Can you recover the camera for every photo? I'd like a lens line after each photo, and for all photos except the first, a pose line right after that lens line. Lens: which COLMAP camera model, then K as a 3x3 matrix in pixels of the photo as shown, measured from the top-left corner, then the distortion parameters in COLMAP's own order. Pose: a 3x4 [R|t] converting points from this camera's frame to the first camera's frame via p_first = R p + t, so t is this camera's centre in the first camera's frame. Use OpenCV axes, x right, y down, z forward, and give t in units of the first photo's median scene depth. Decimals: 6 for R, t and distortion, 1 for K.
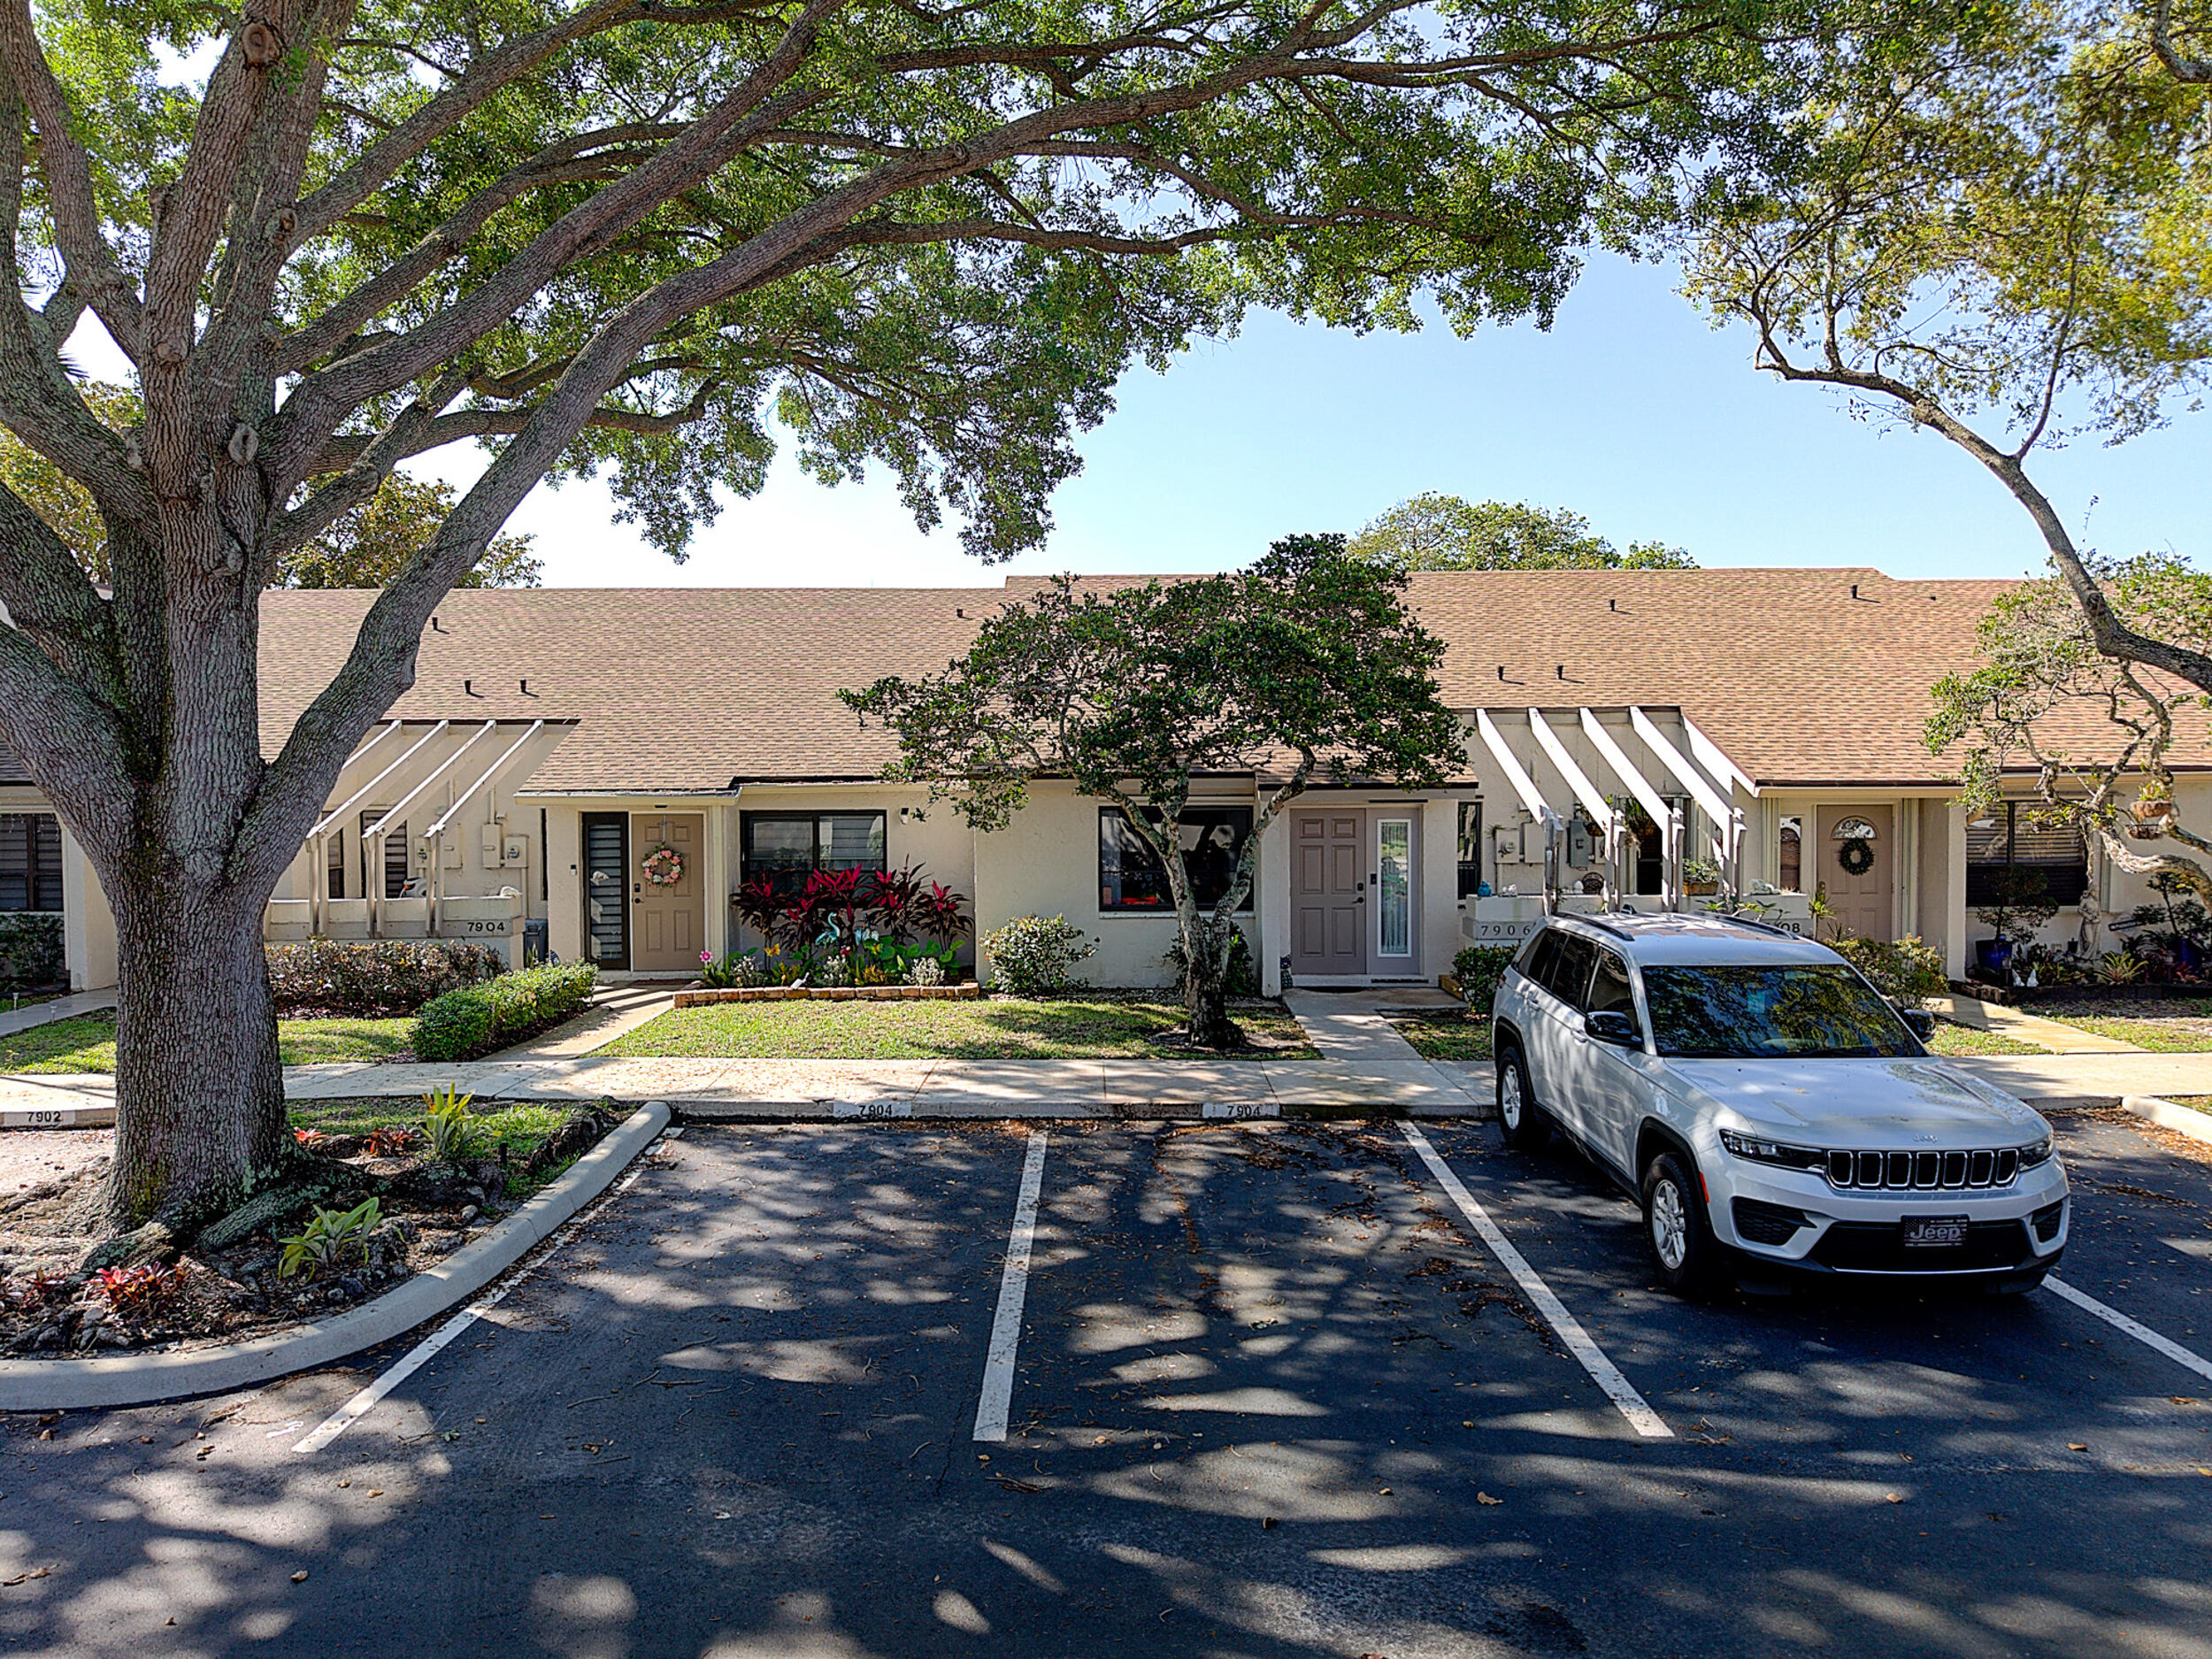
lens RADIAL K [[1465.9, 0, 1106.0], [0, 1465.9, 829.5], [0, 0, 1]] dist [0.060393, -0.064458]
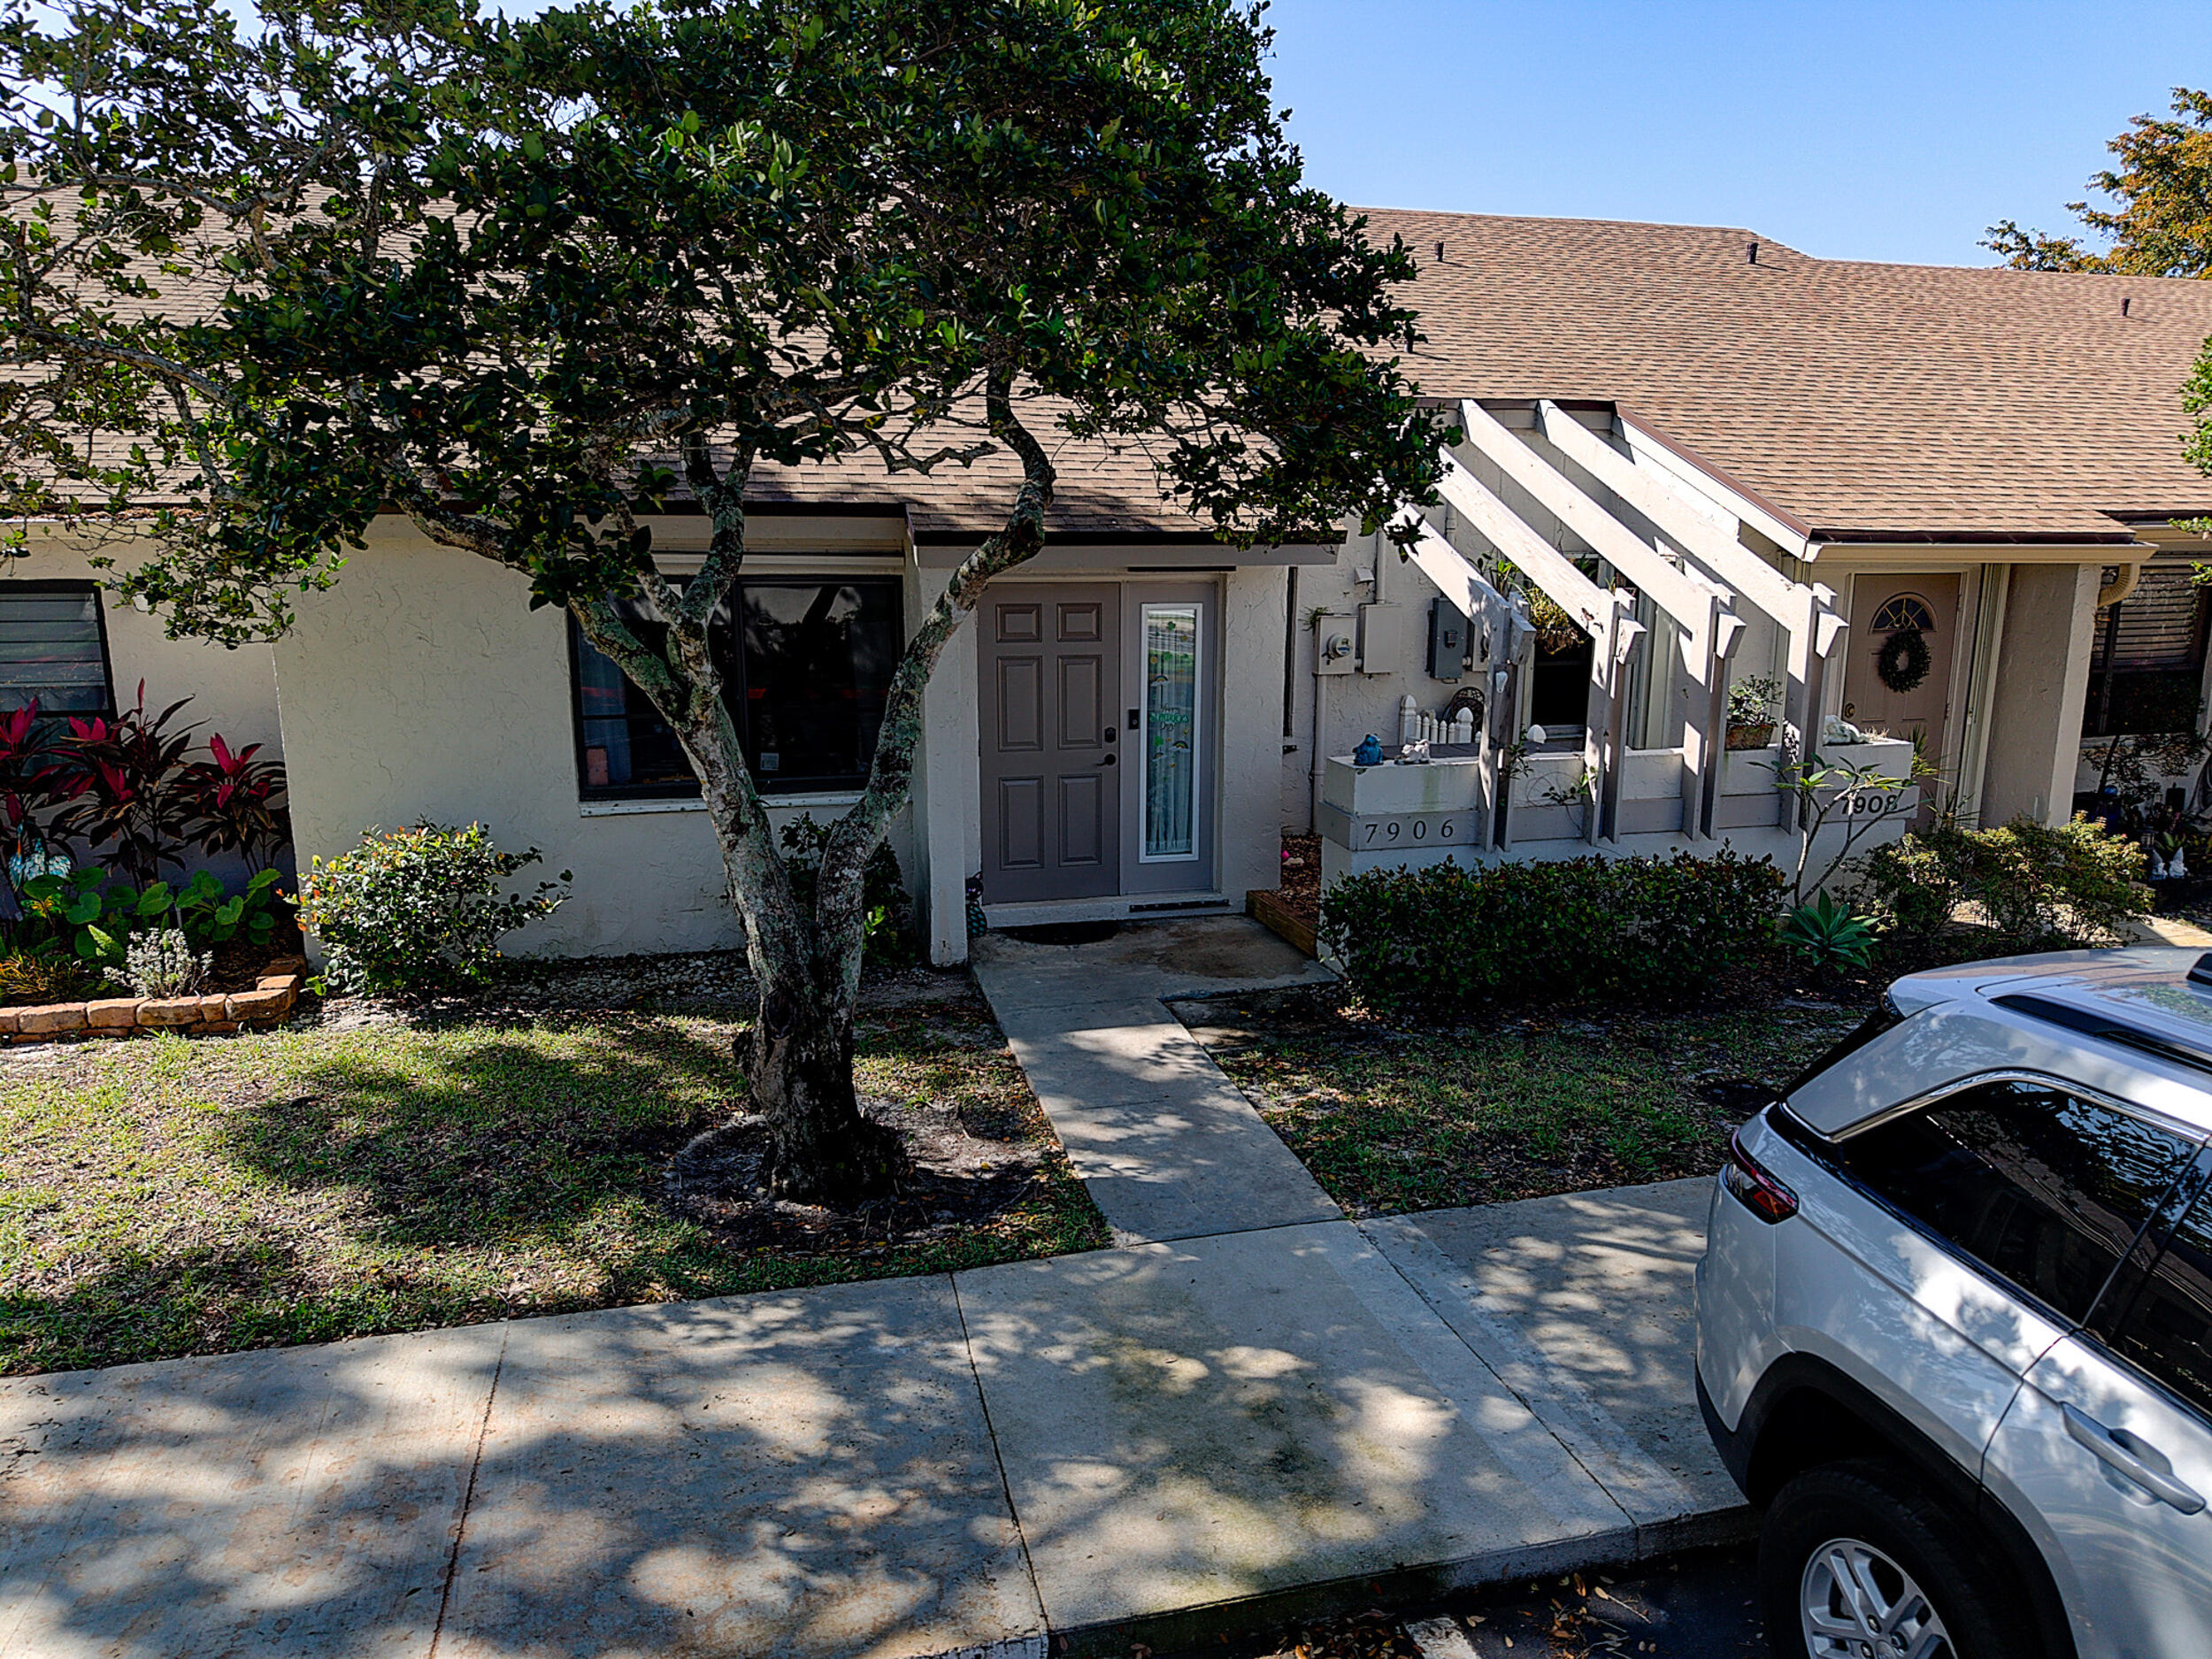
lens RADIAL K [[1465.9, 0, 1106.0], [0, 1465.9, 829.5], [0, 0, 1]] dist [0.060393, -0.064458]
pose [[0.968632, -0.042250, 0.244881, 0.043664], [0.000374, 0.985687, 0.168586, -0.016331], [-0.248498, -0.163206, 0.954784, 0.510187]]
